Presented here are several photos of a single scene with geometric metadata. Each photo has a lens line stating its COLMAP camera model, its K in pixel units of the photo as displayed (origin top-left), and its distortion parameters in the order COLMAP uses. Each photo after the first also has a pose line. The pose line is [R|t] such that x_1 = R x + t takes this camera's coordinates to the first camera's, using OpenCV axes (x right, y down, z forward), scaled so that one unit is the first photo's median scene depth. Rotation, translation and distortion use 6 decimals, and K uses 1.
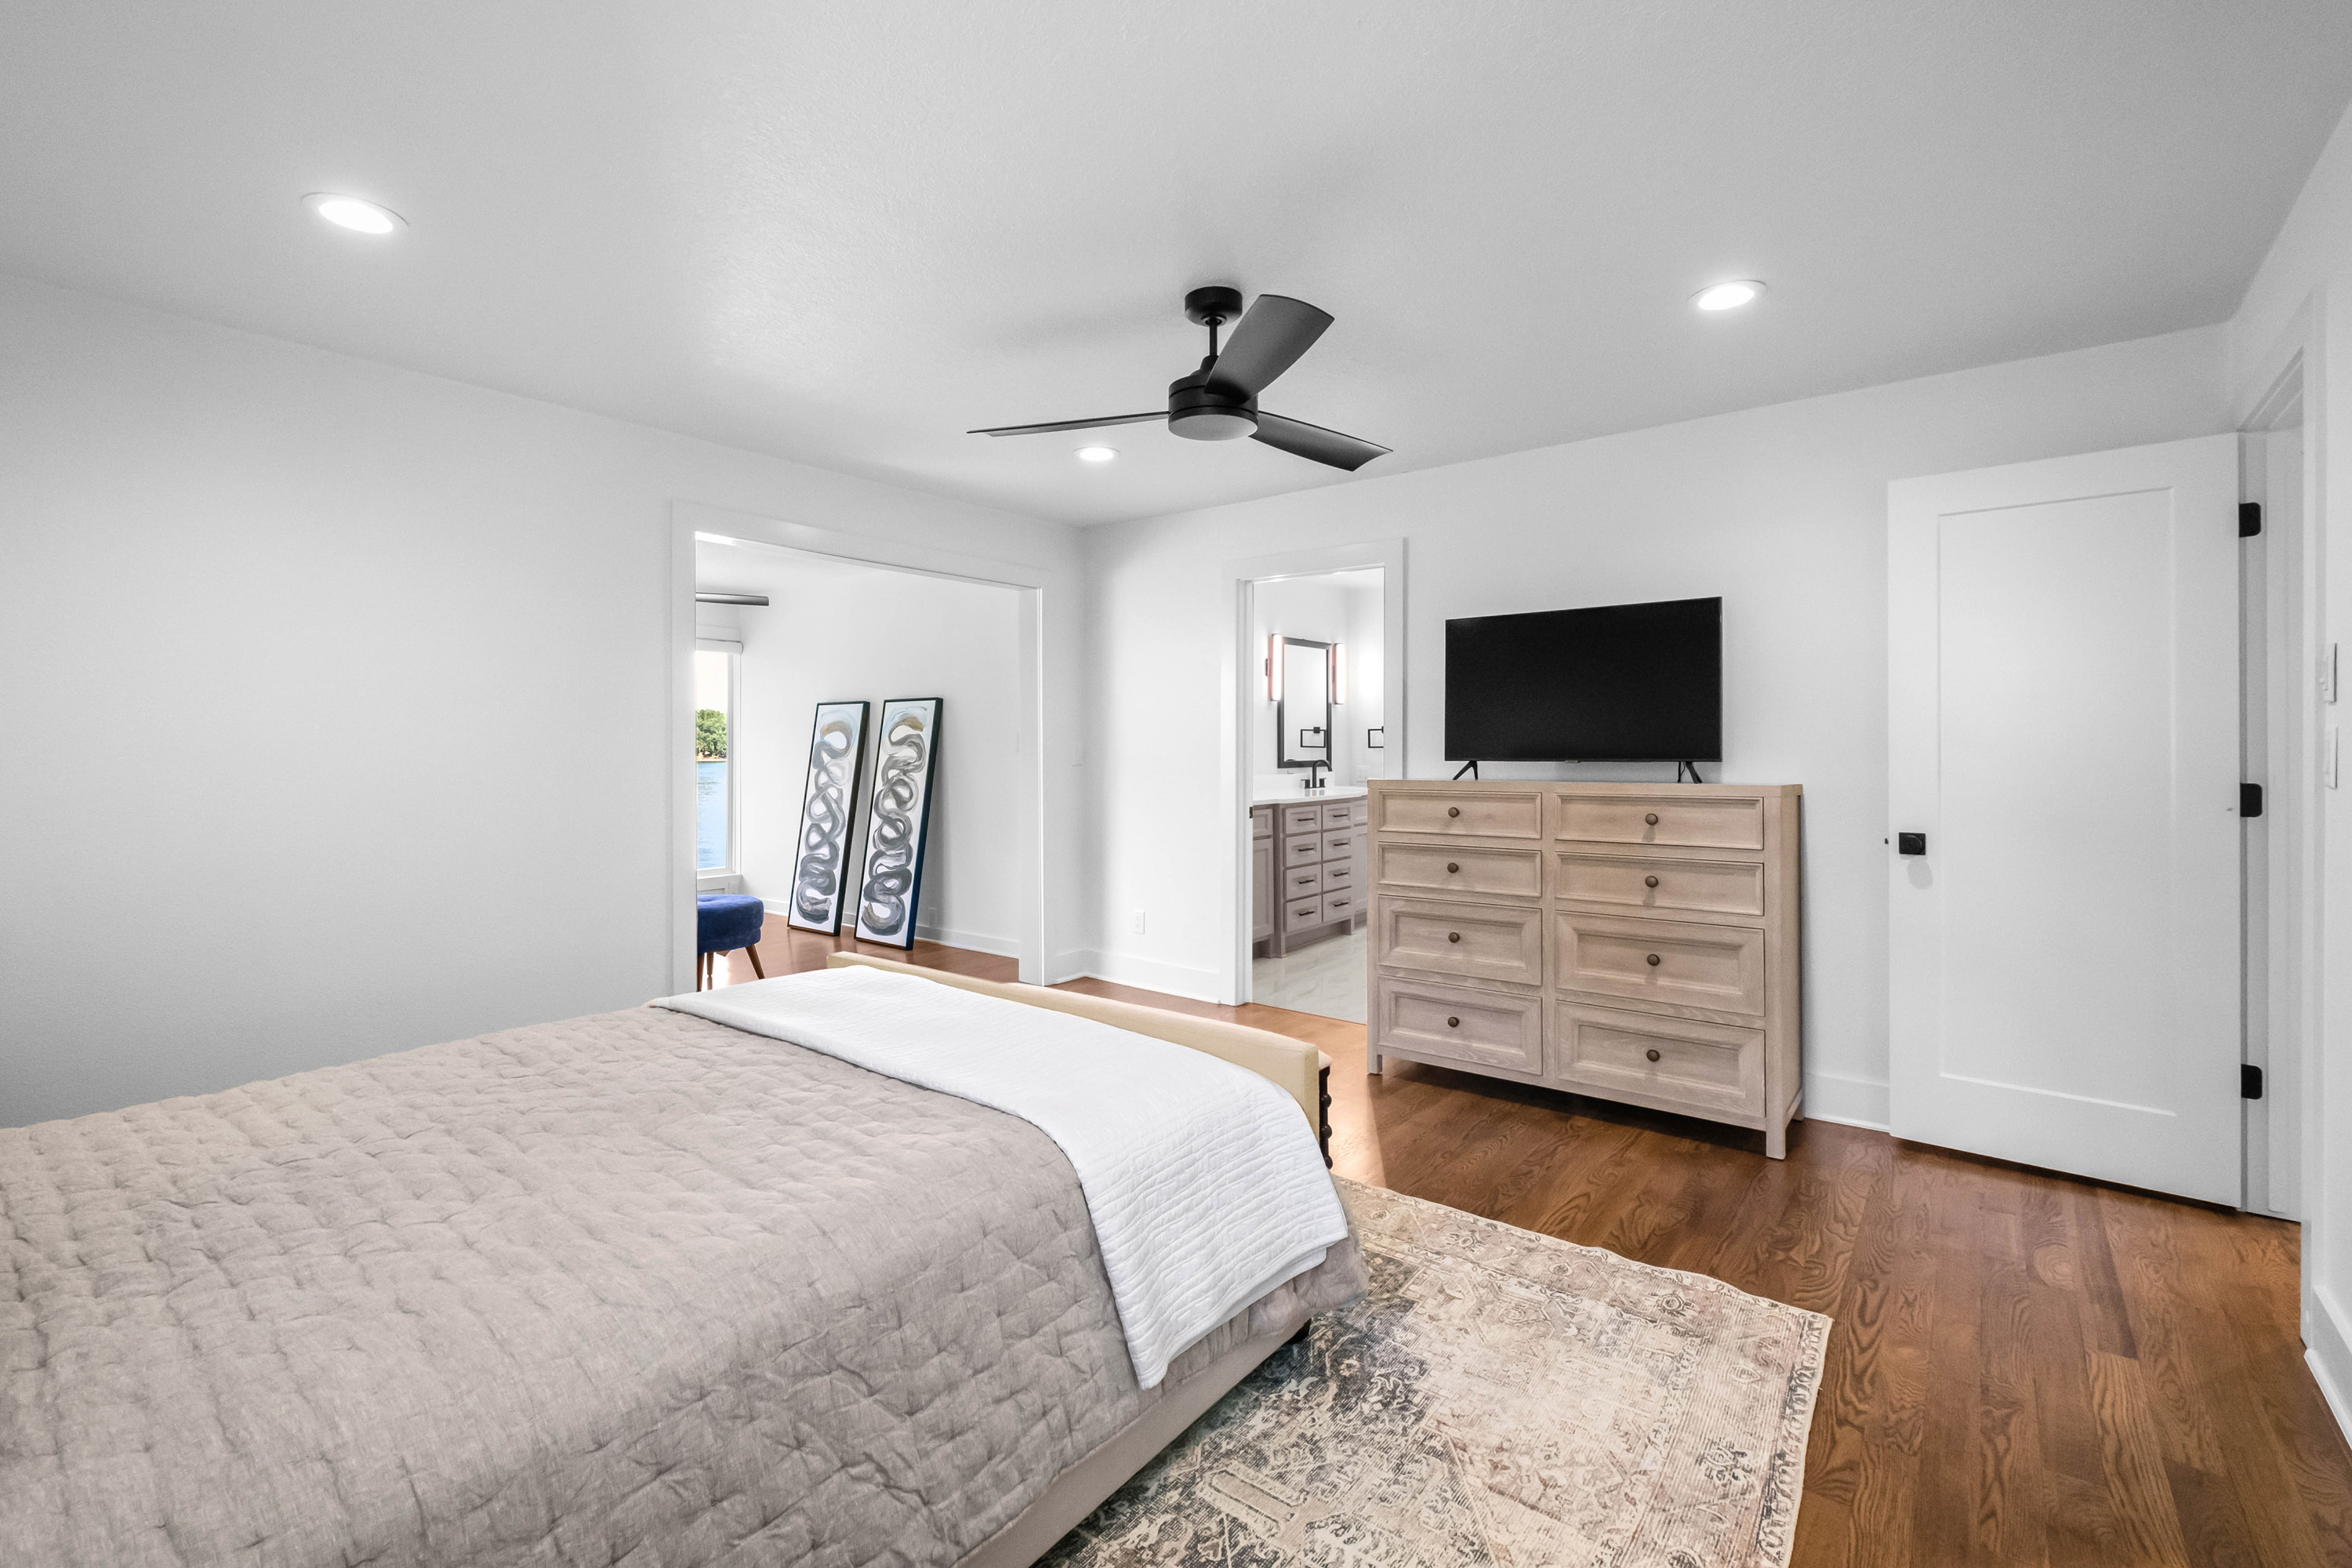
lens RADIAL K [[1029.4, 0, 1191.5], [0, 1029.4, 740.4], [0, 0, 1]] dist [0.003631, -0.001865]
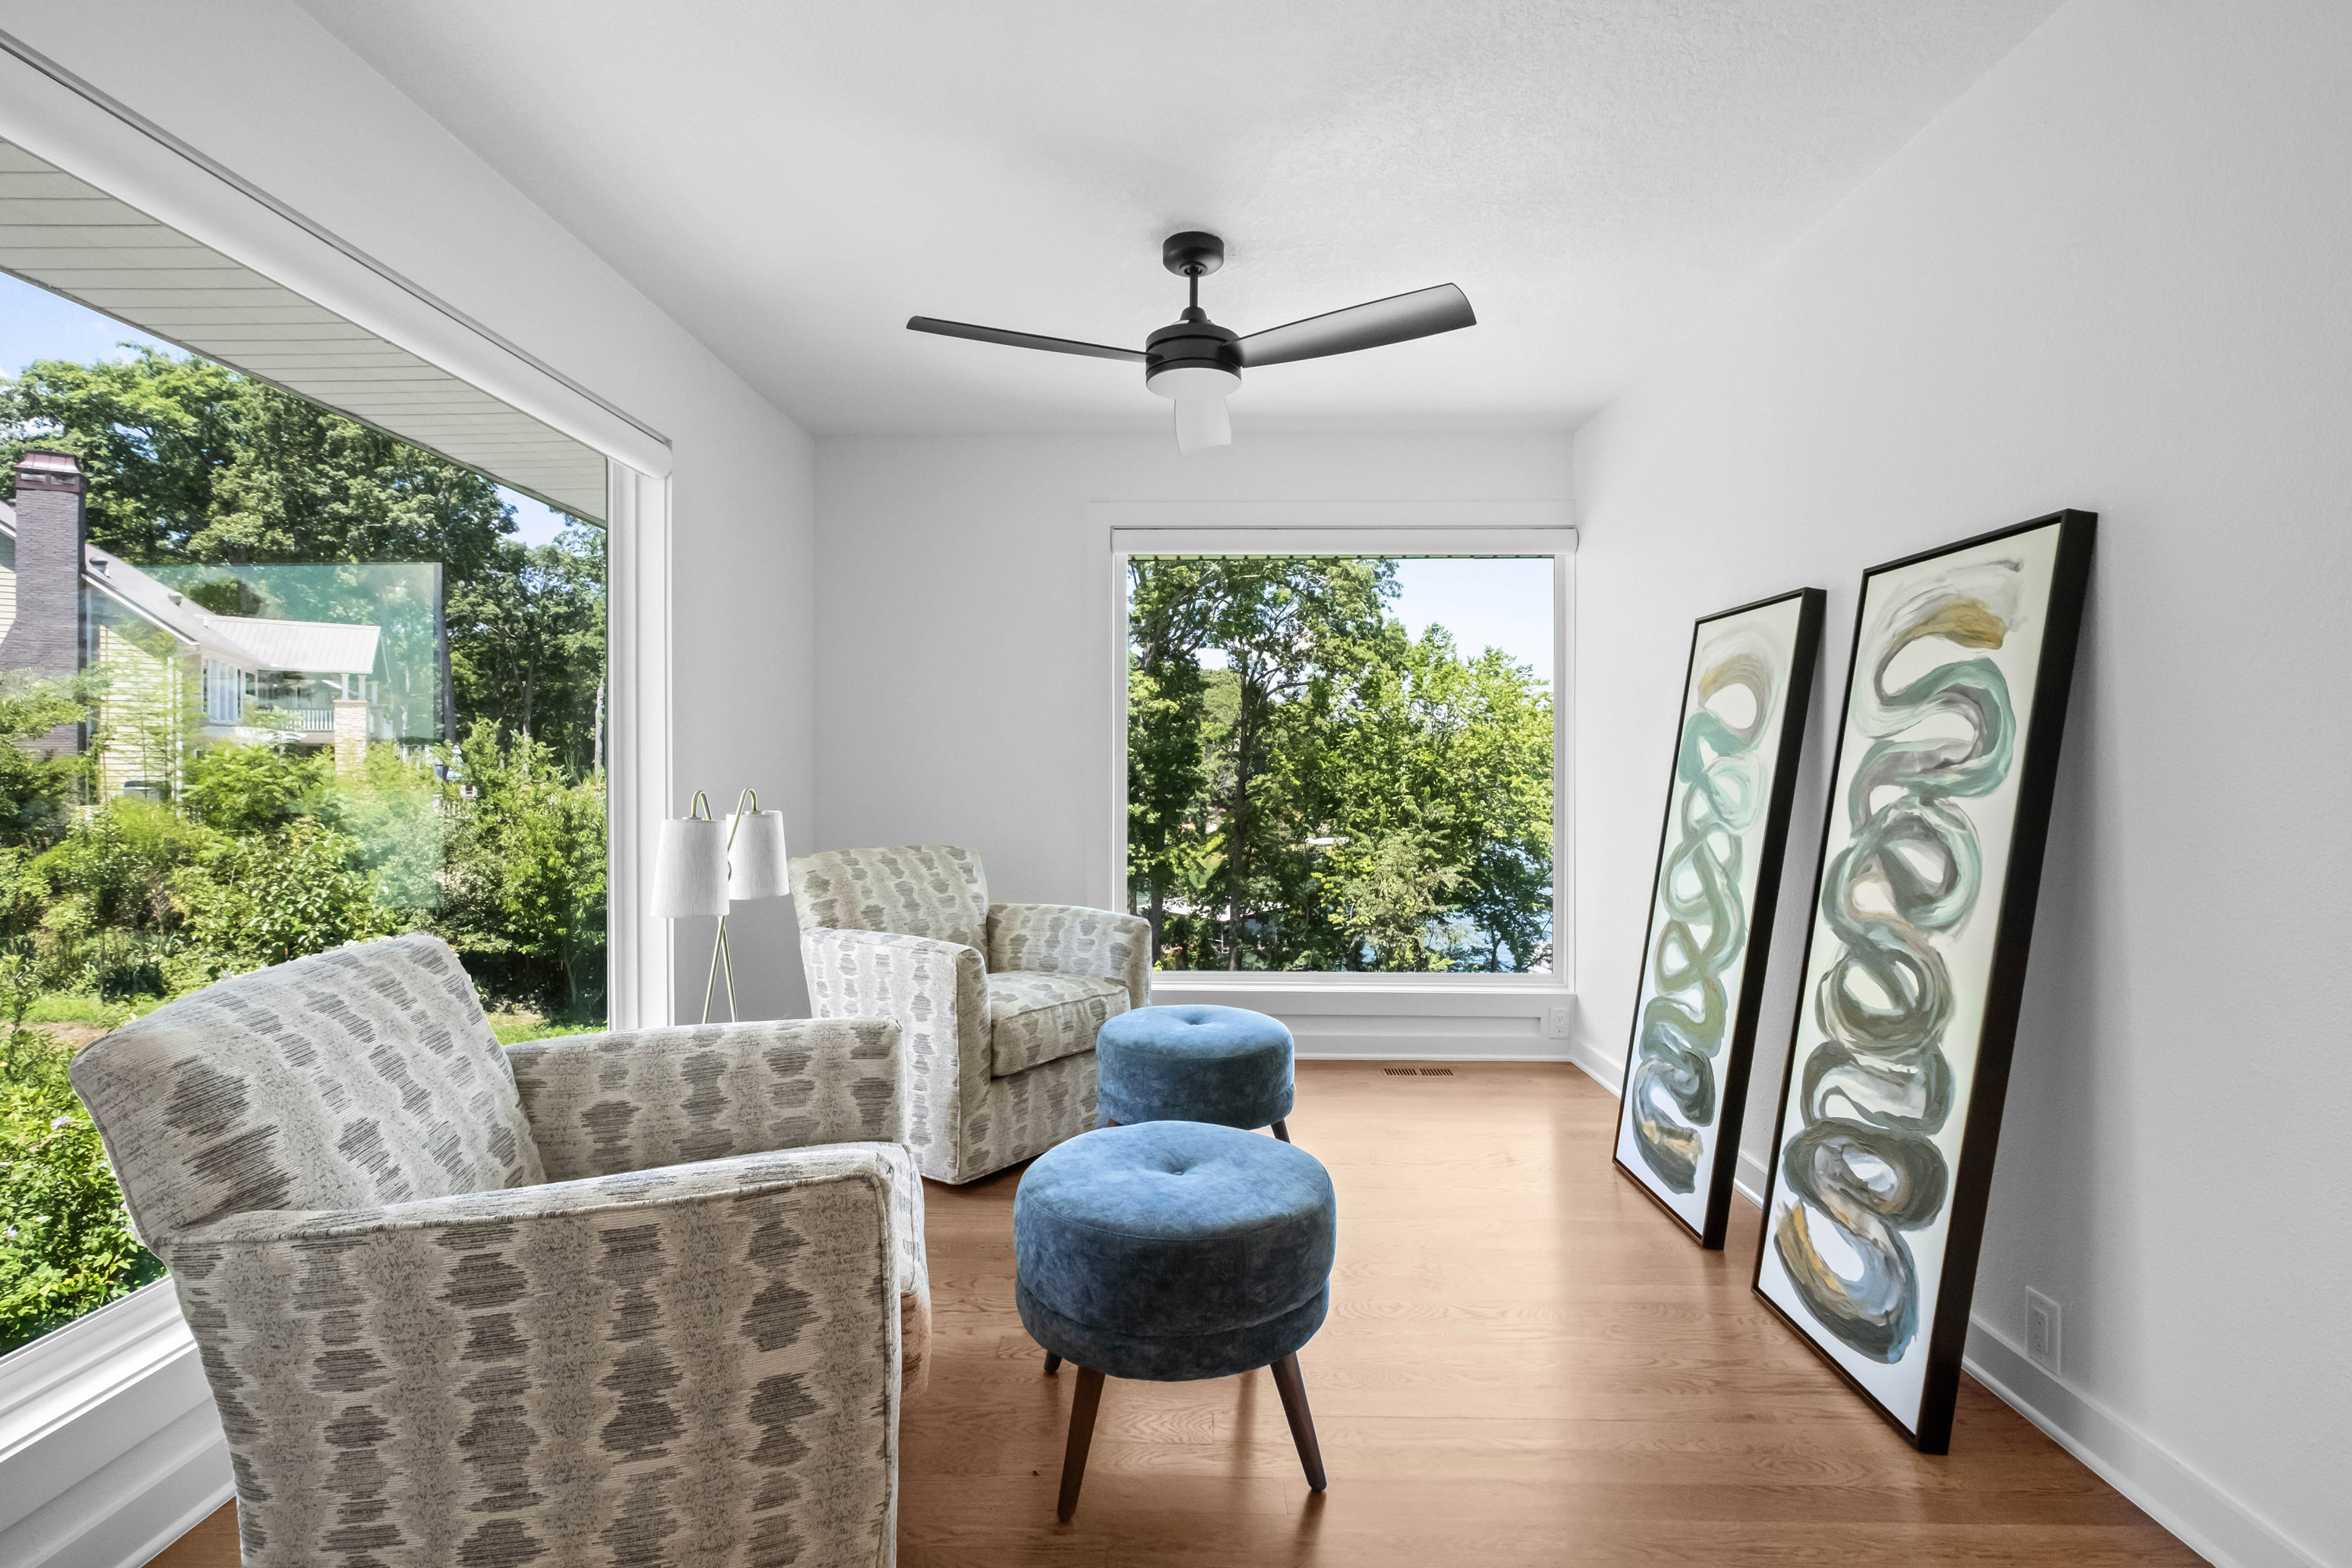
lens RADIAL K [[1067.5, 0, 1180.1], [0, 1067.5, 775.7], [0, 0, 1]] dist [-0.006314, -0.000666]
pose [[0.591107, 0.005918, -0.806571, -0.161266], [0.003788, 0.999942, 0.010113, 0.021847], [0.806584, -0.009033, 0.591050, 0.653012]]
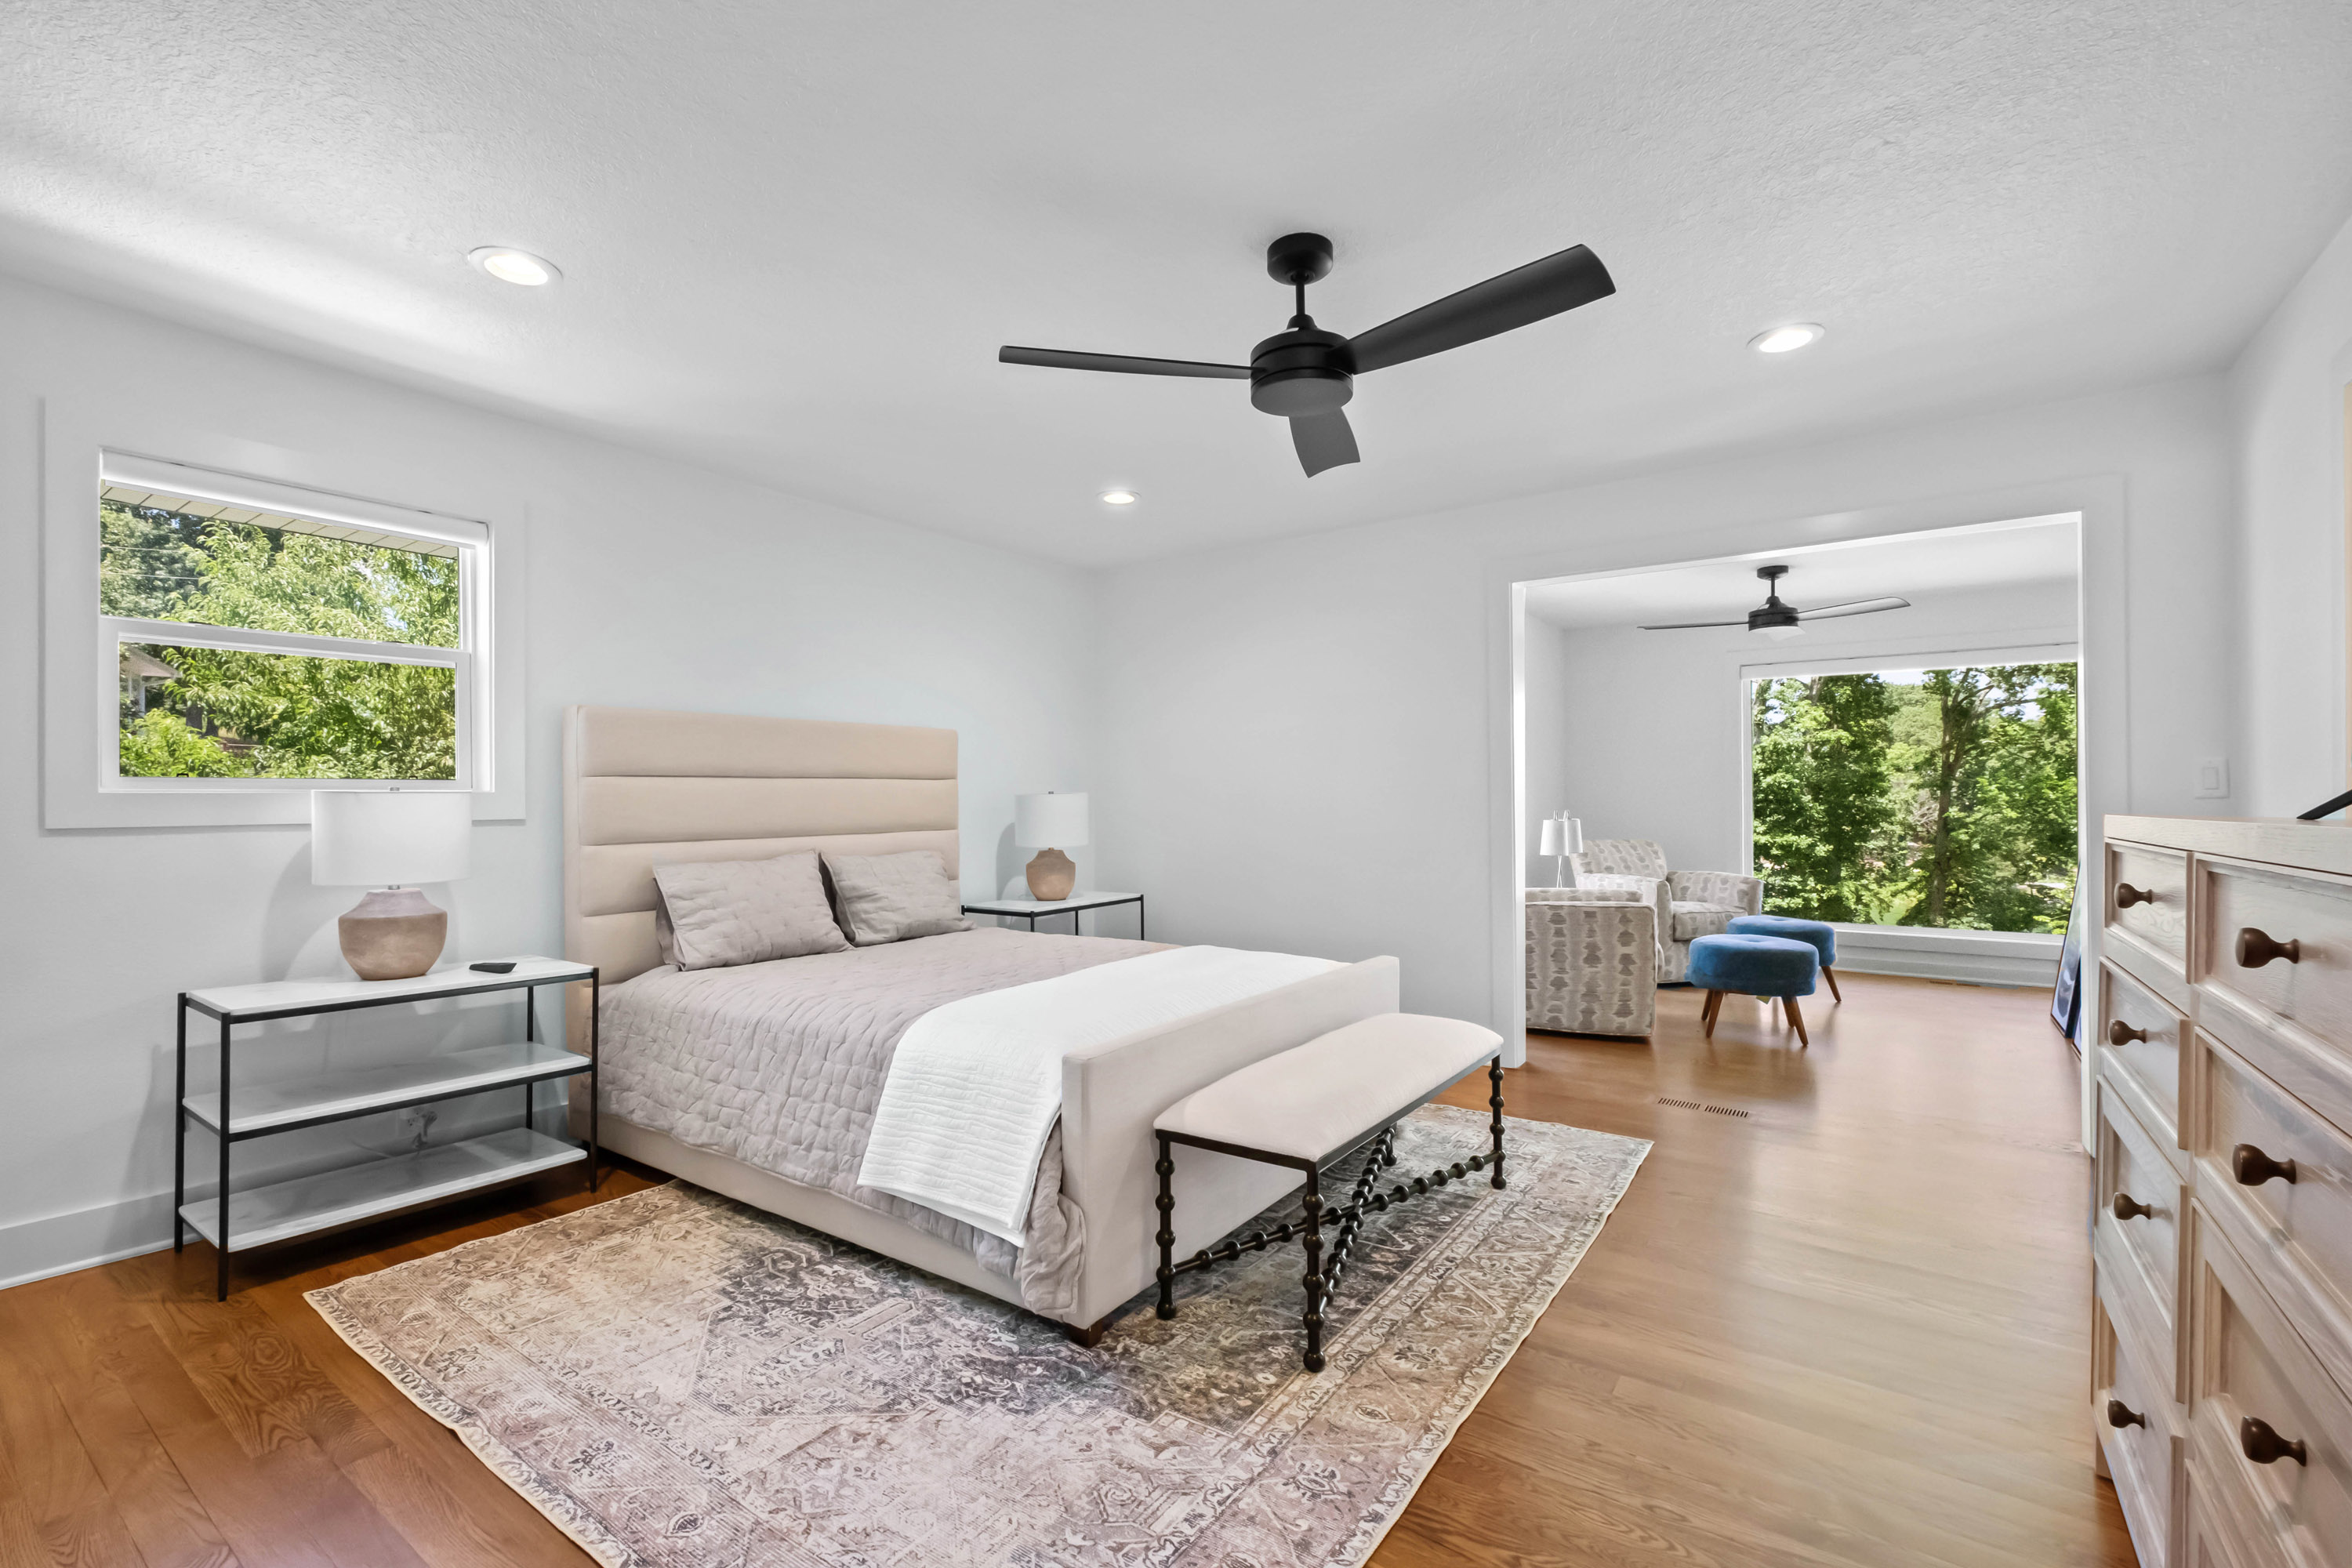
lens RADIAL K [[1029.4, 0, 1152.5], [0, 1029.4, 797.4], [0, 0, 1]] dist [0.003631, -0.001865]
pose [[0.019368, -0.003679, -0.999806, 0.373085], [0.009453, 0.999949, -0.003496, 0.018118], [0.999768, -0.009384, 0.019402, 0.355241]]
